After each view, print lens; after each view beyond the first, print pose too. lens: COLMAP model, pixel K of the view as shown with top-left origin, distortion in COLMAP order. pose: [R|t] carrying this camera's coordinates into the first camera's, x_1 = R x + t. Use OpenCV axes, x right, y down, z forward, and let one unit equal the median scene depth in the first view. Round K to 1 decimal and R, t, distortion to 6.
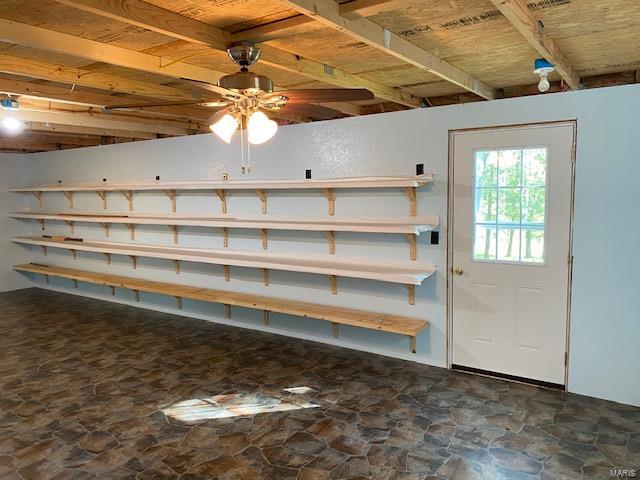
lens RADIAL K [[490.1, 0, 316.6], [0, 490.1, 235.9], [0, 0, 1]] dist [0.048192, -0.055487]
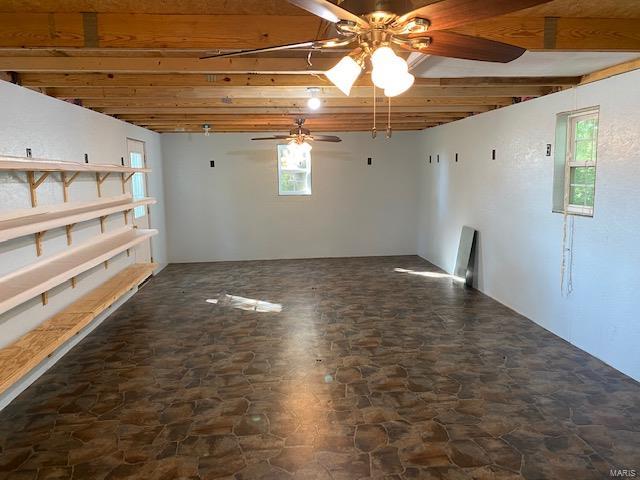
lens RADIAL K [[490.1, 0, 318.9], [0, 490.1, 241.1], [0, 0, 1]] dist [0.048192, -0.055487]
pose [[-0.646221, -0.077725, 0.759182, -1.236411], [0.103283, 0.976740, 0.187915, -0.112592], [-0.756129, 0.199845, -0.623162, 1.458194]]
